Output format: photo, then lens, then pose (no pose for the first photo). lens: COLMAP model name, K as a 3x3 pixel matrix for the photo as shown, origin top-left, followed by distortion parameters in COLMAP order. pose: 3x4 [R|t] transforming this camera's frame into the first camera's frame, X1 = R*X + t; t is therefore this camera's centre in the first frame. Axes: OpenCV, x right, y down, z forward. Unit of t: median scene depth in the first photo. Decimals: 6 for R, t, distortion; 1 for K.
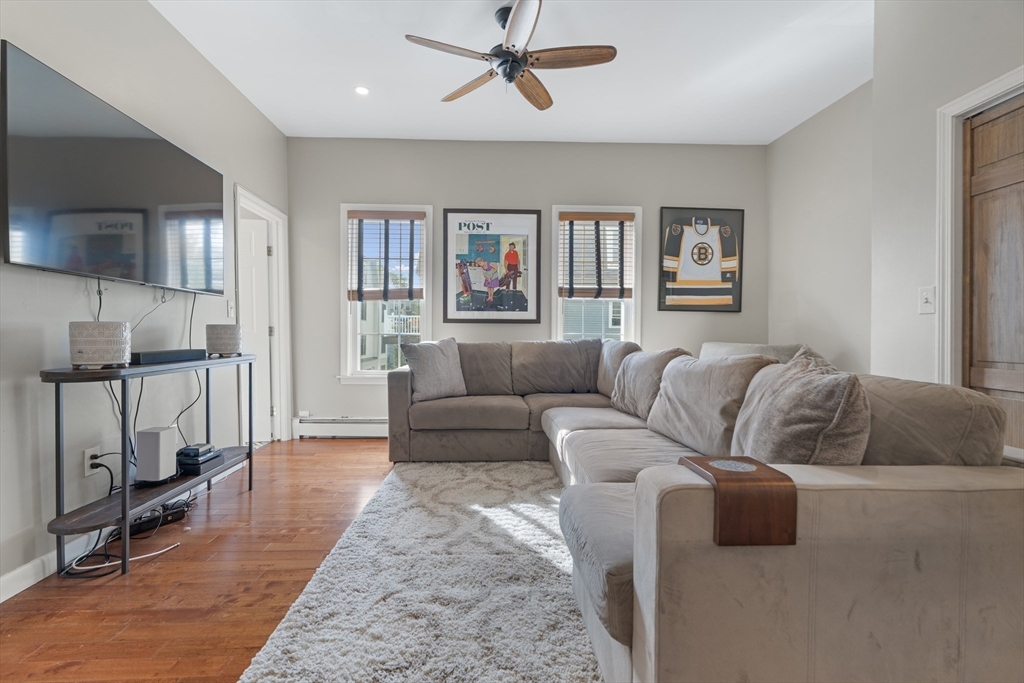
lens RADIAL K [[461.2, 0, 507.5], [0, 461.2, 338.3], [0, 0, 1]] dist [-0.002979, 0.000390]
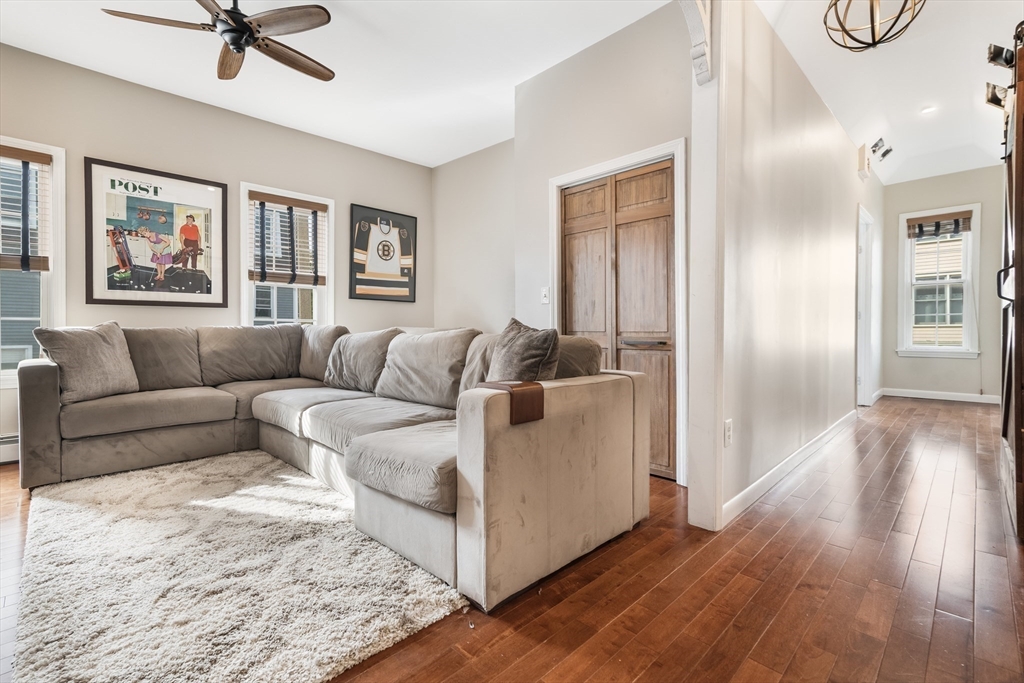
lens RADIAL K [[468.5, 0, 500.7], [0, 468.5, 331.8], [0, 0, 1]] dist [0.004522, 0.001692]
pose [[0.738662, -0.011236, 0.673982, -0.175795], [0.011622, 0.999925, 0.003933, 0.020551], [-0.673976, 0.004927, 0.738737, -0.063543]]
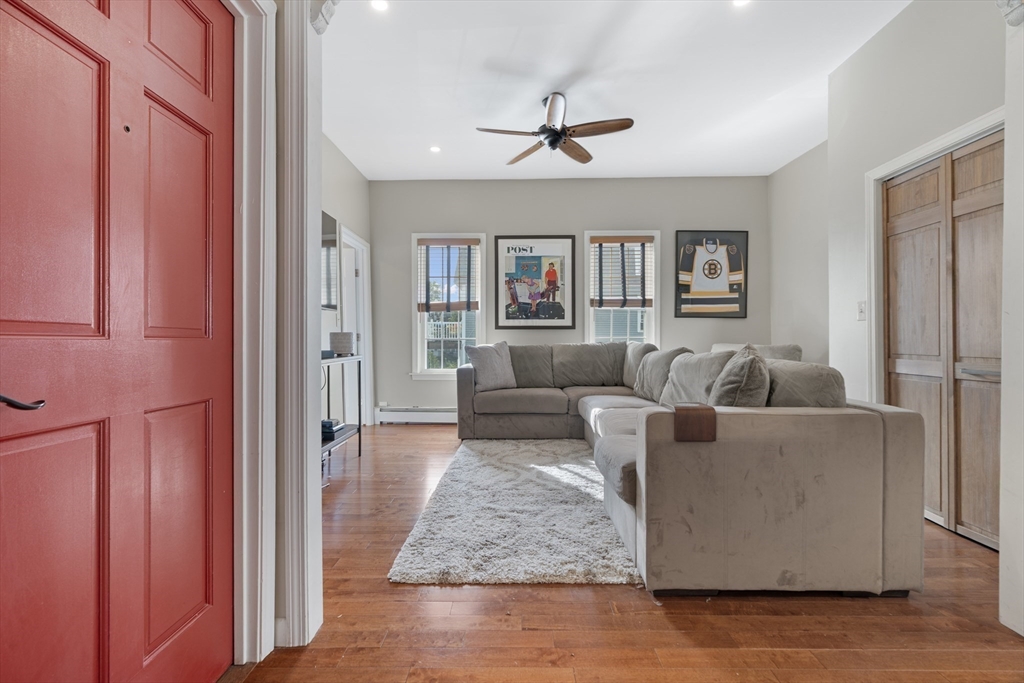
lens RADIAL K [[462.3, 0, 512.0], [0, 462.3, 341.5], [0, 0, 1]] dist [-0.001263, -0.000045]
pose [[0.998549, -0.007639, -0.053310, -0.033307], [0.007433, 0.999964, -0.004073, 0.004328], [0.053339, 0.003671, 0.998570, -0.239598]]
